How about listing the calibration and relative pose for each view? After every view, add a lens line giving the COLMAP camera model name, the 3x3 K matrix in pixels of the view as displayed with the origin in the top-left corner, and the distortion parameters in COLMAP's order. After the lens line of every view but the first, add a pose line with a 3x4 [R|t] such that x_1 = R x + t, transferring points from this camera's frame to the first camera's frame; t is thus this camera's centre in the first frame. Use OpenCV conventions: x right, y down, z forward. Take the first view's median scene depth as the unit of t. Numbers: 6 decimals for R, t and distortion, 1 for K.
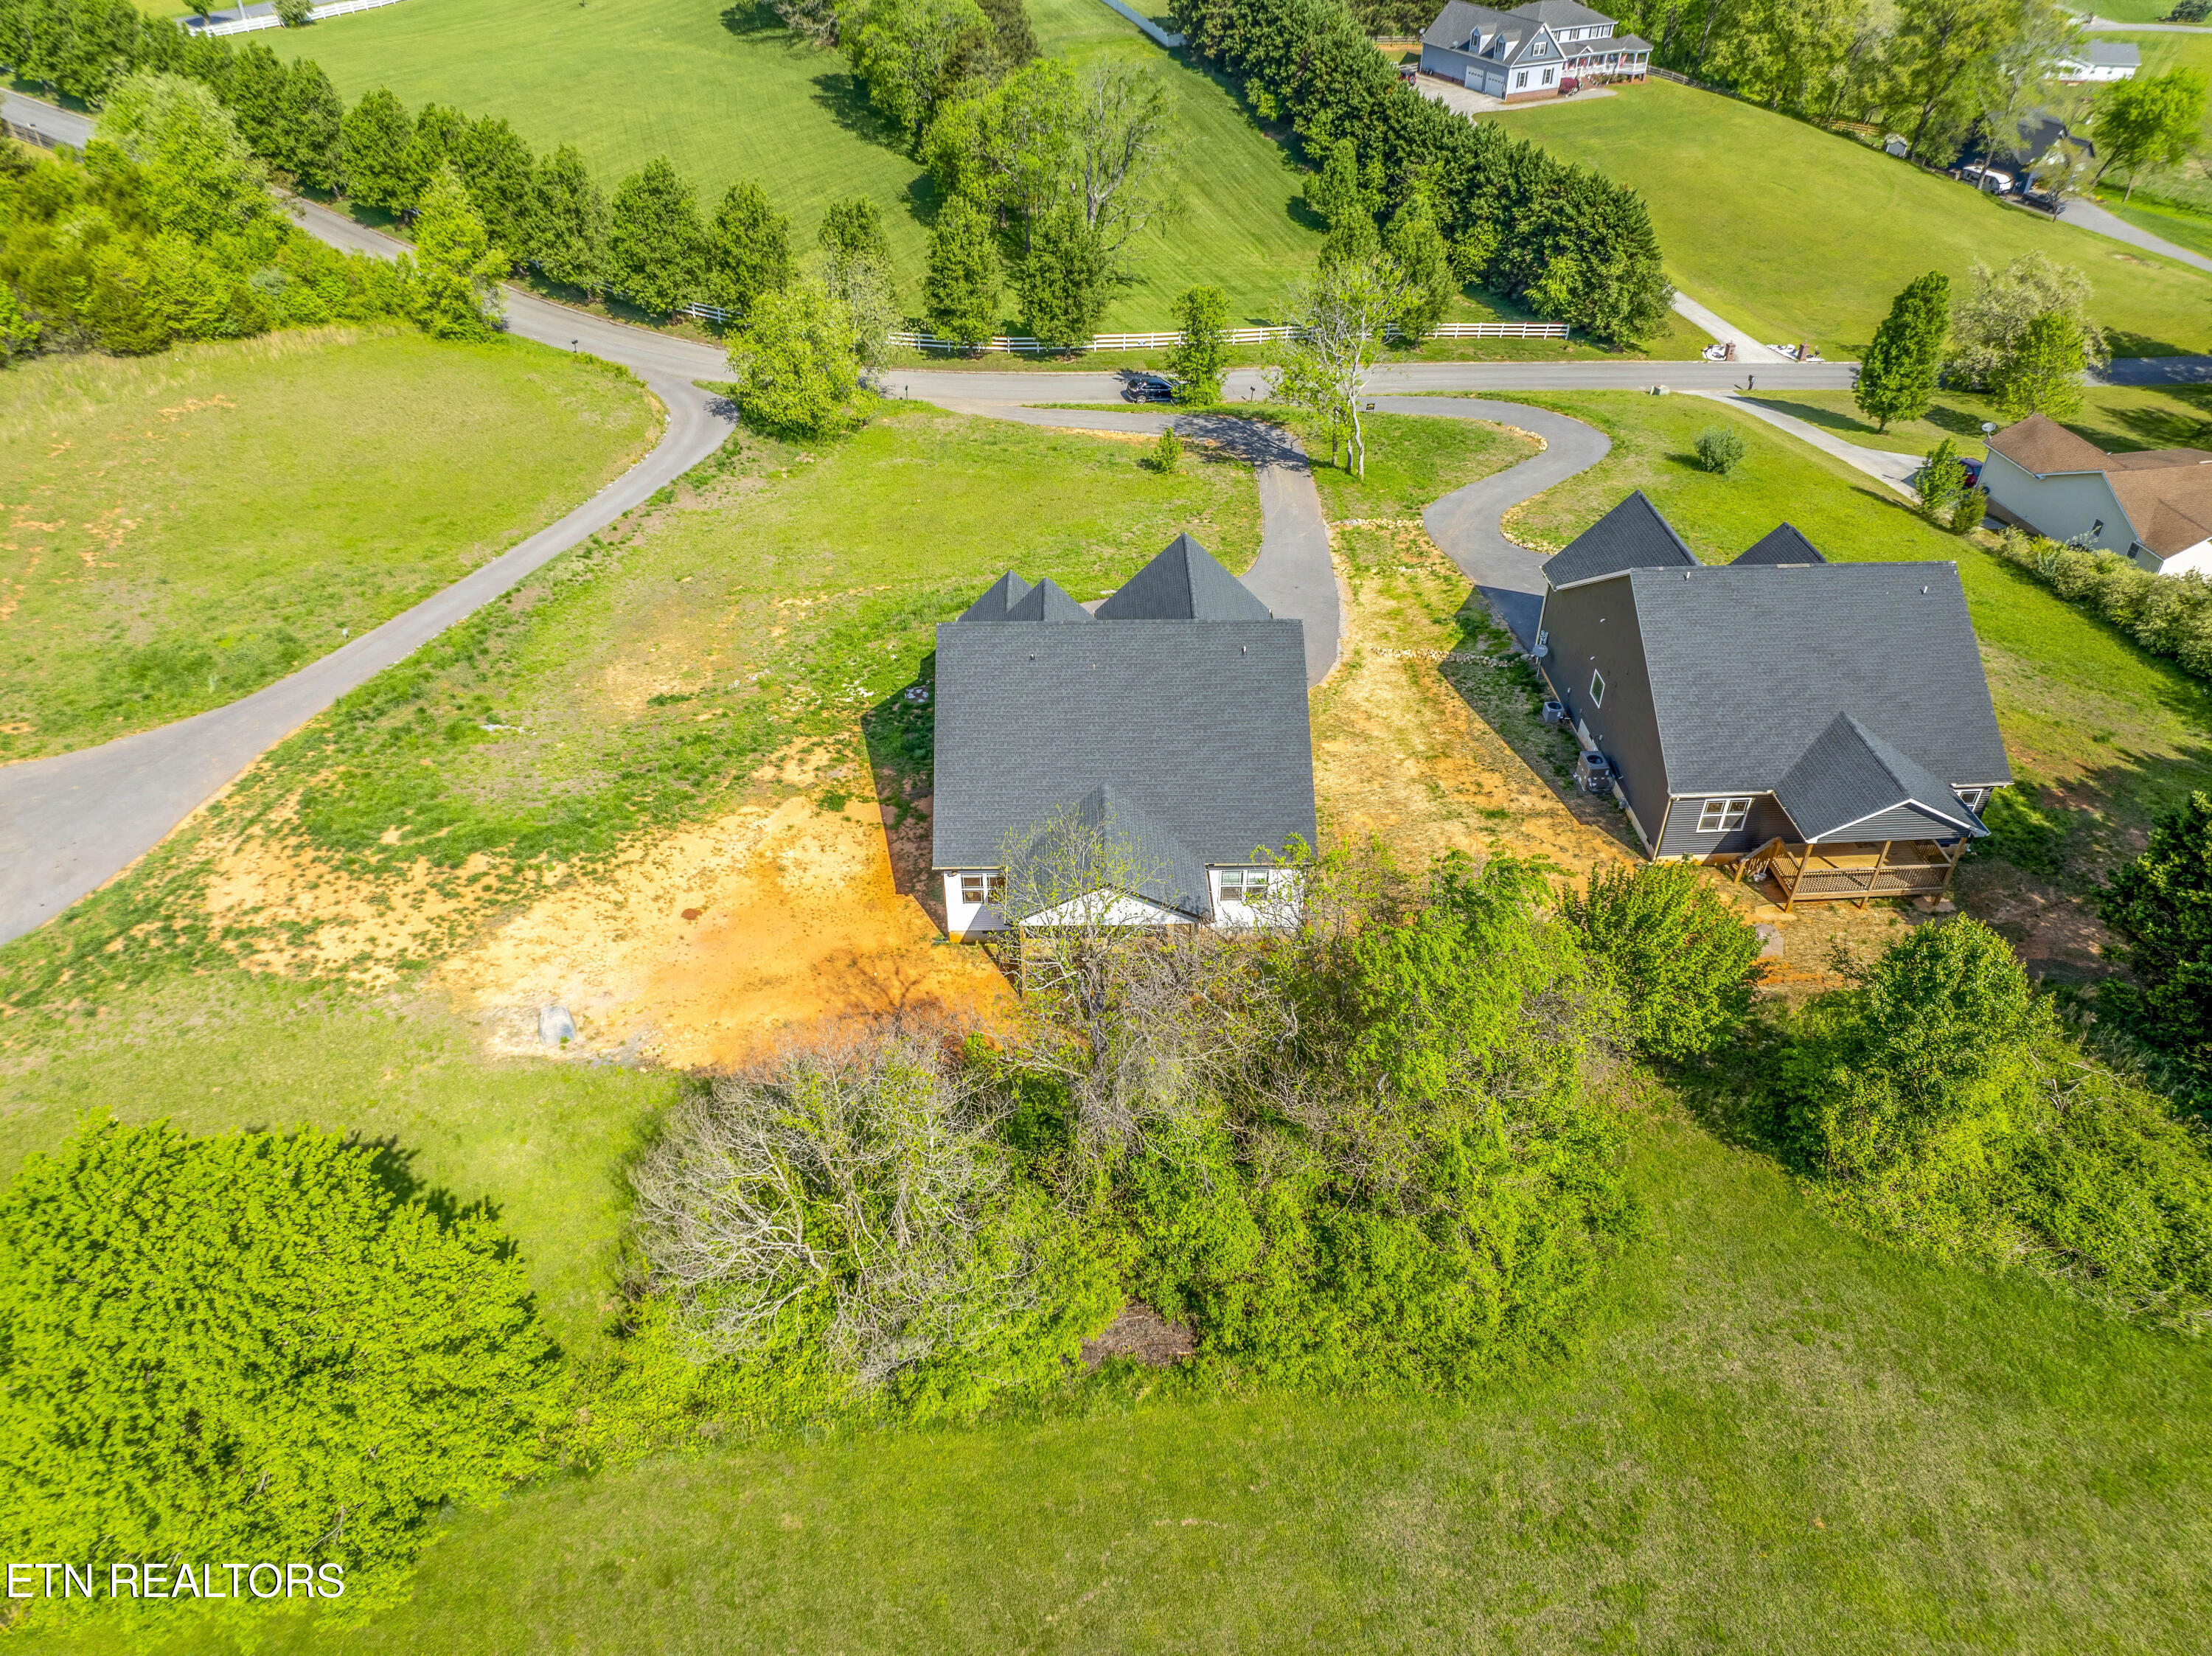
lens RADIAL K [[1563.0, 0, 1107.5], [0, 1563.0, 830.5], [0, 0, 1]] dist [-0.052566, 0.024166]
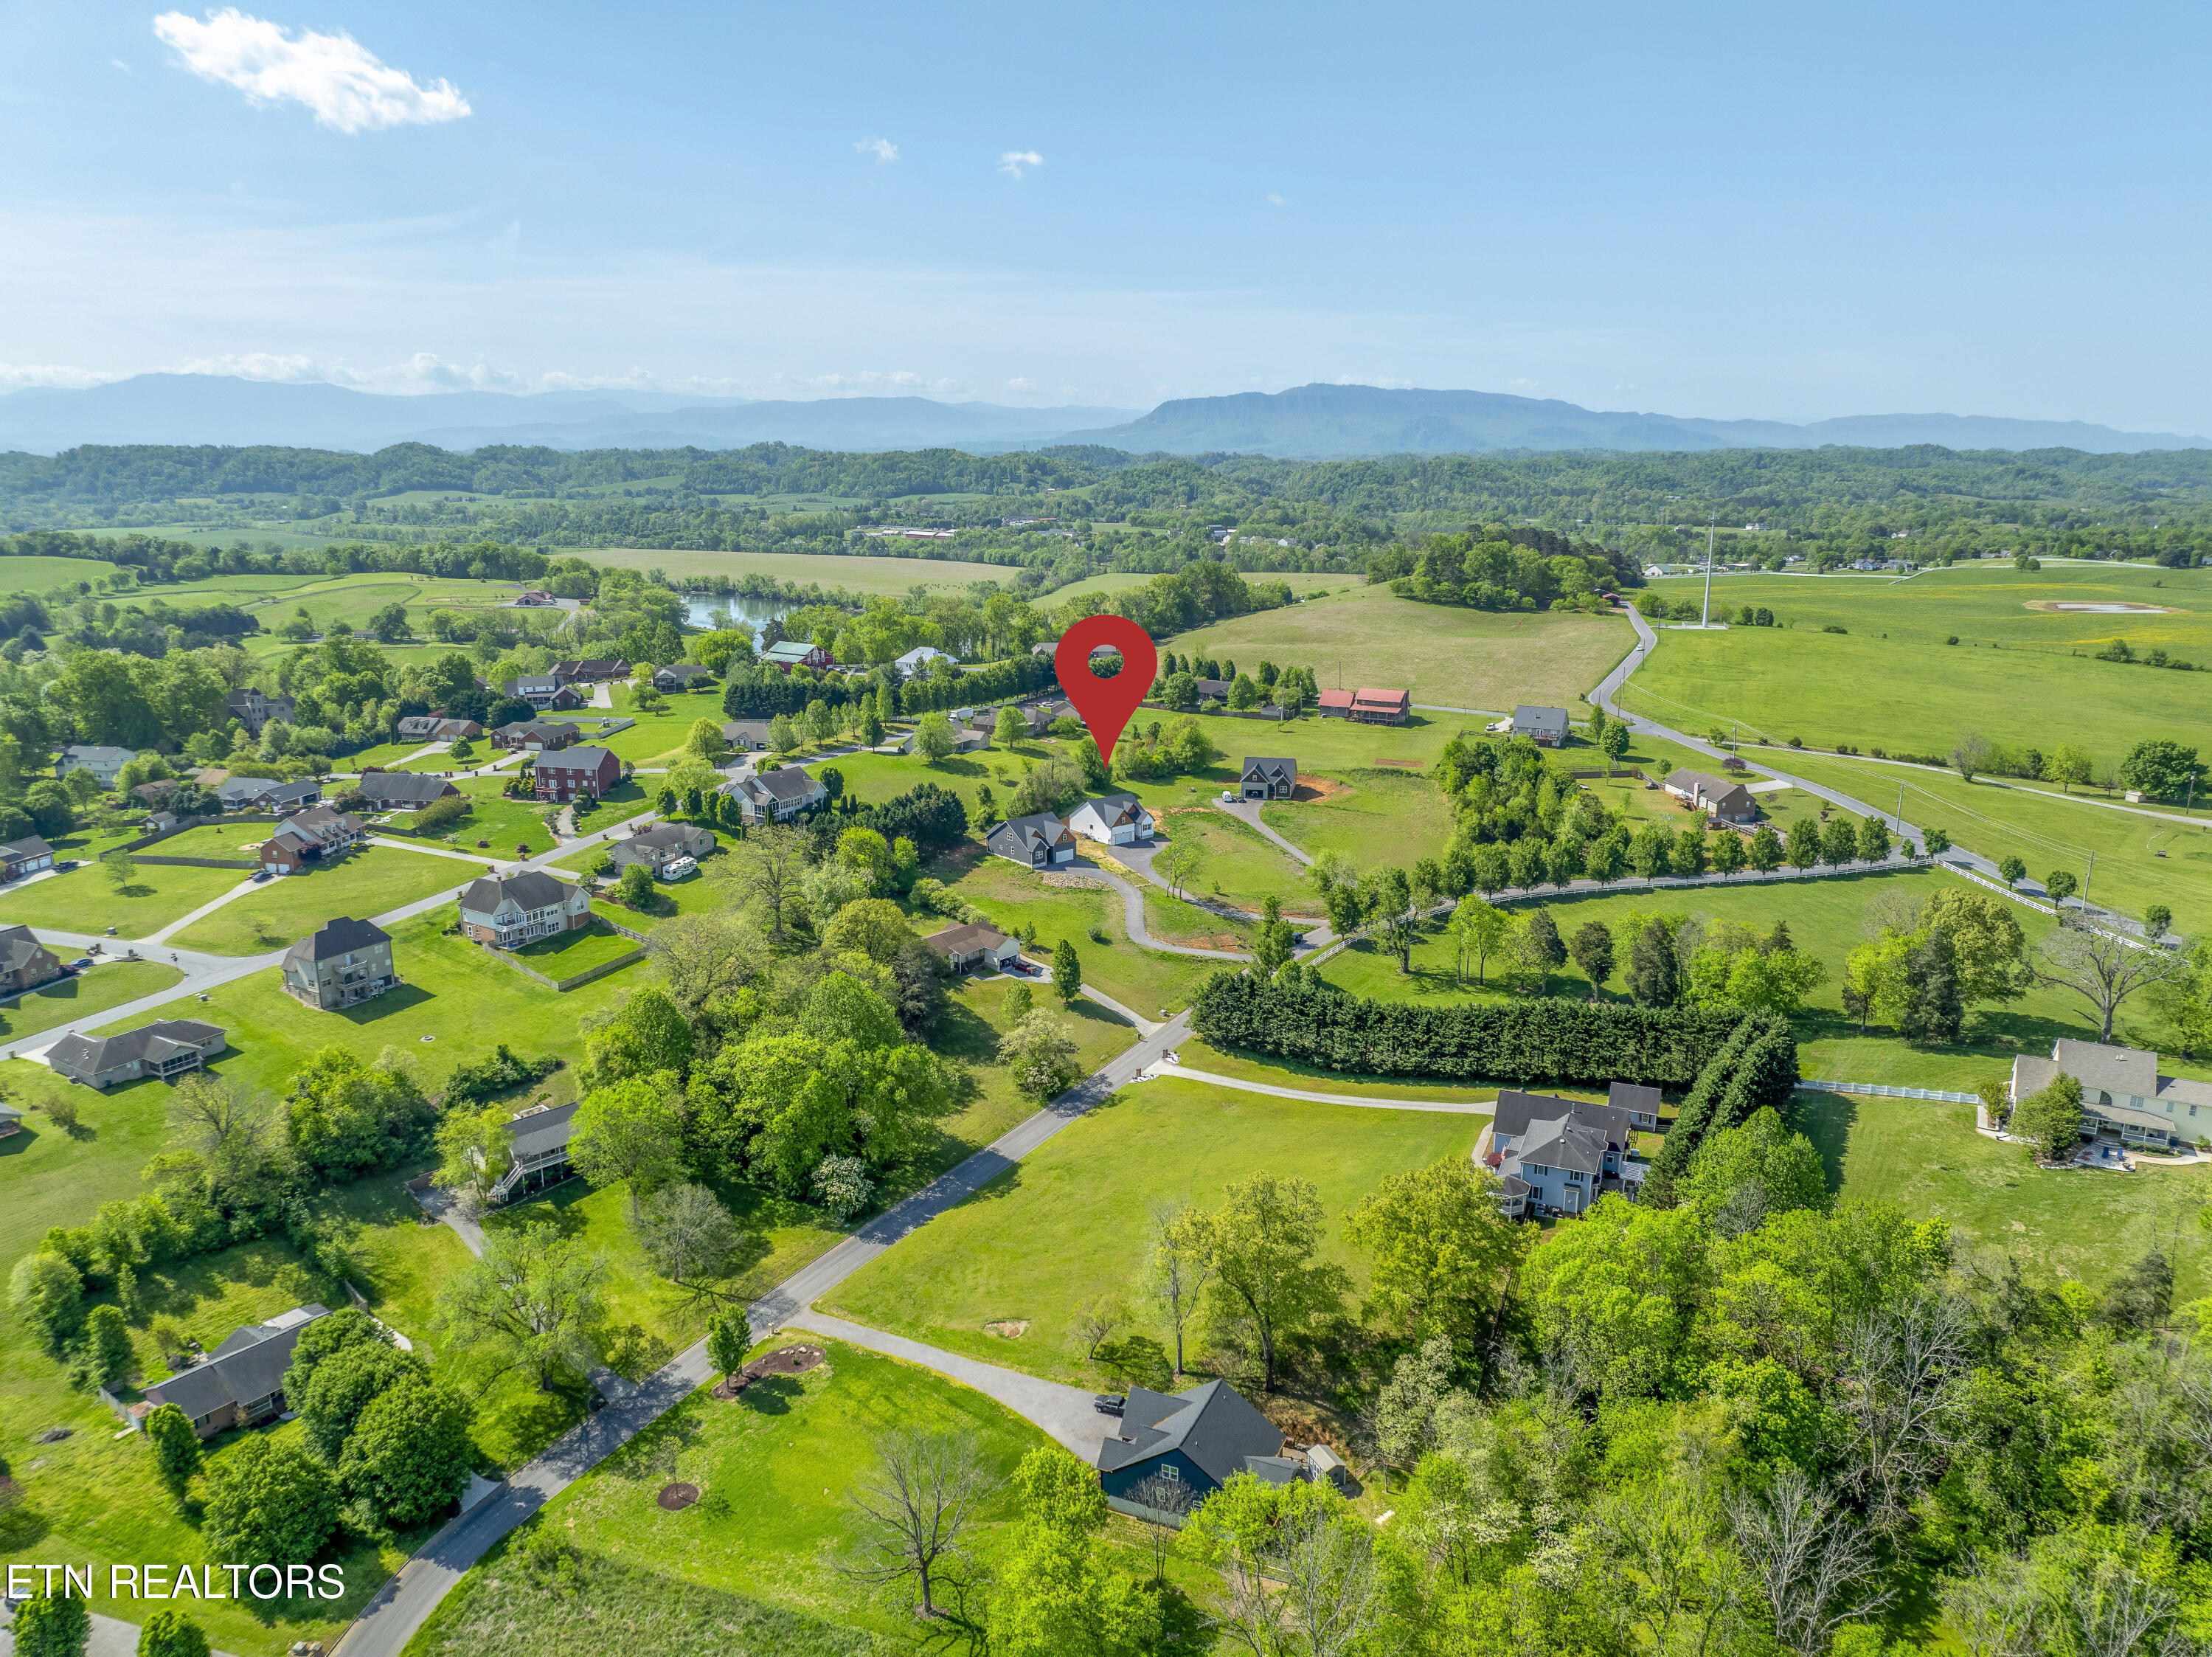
lens RADIAL K [[1556.7, 0, 1108.4], [0, 1556.7, 829.9], [0, 0, 1]] dist [-0.031982, -0.007553]
pose [[-0.790792, 0.141825, -0.595427, 2.941339], [-0.376866, 0.653711, 0.656227, -3.248440], [0.482307, 0.743335, -0.463501, 3.104968]]
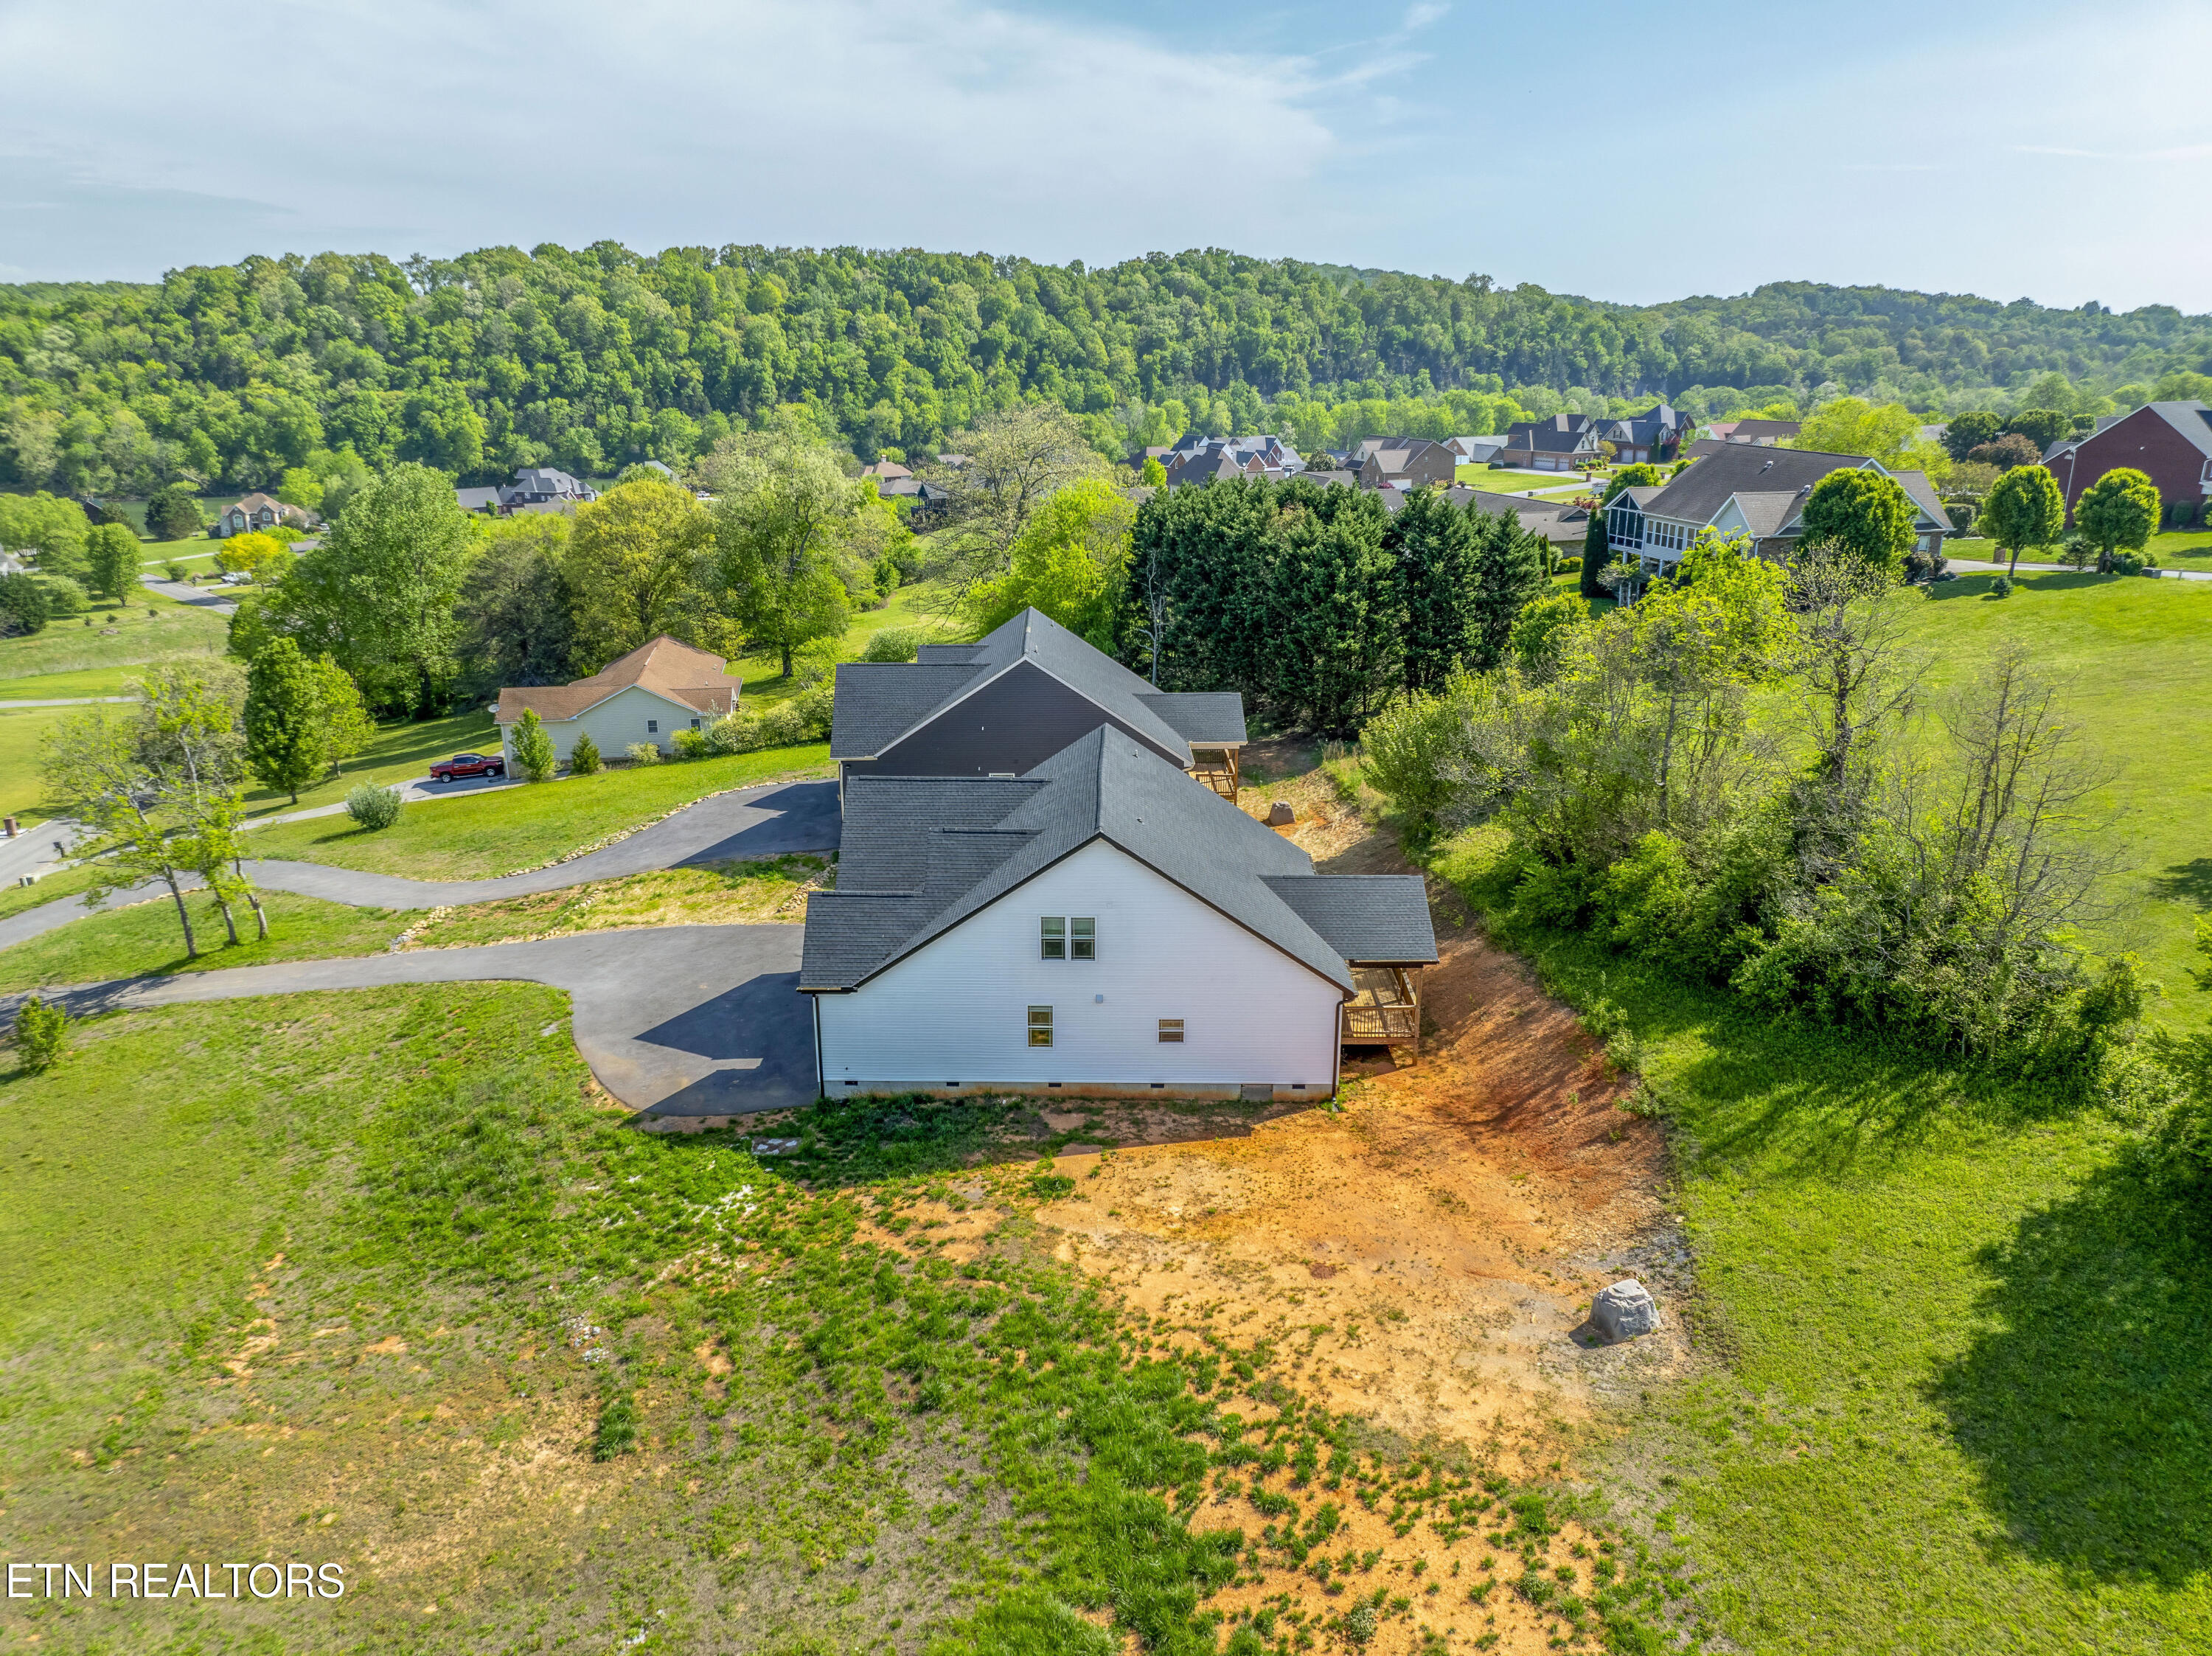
lens RADIAL K [[1560.2, 0, 1110.2], [0, 1560.2, 830.4], [0, 0, 1]] dist [-0.050151, 0.023263]
pose [[0.036959, -0.309211, 0.950275, -0.660262], [0.610912, 0.759530, 0.223384, -0.234257], [-0.790835, 0.572278, 0.216972, 0.618275]]
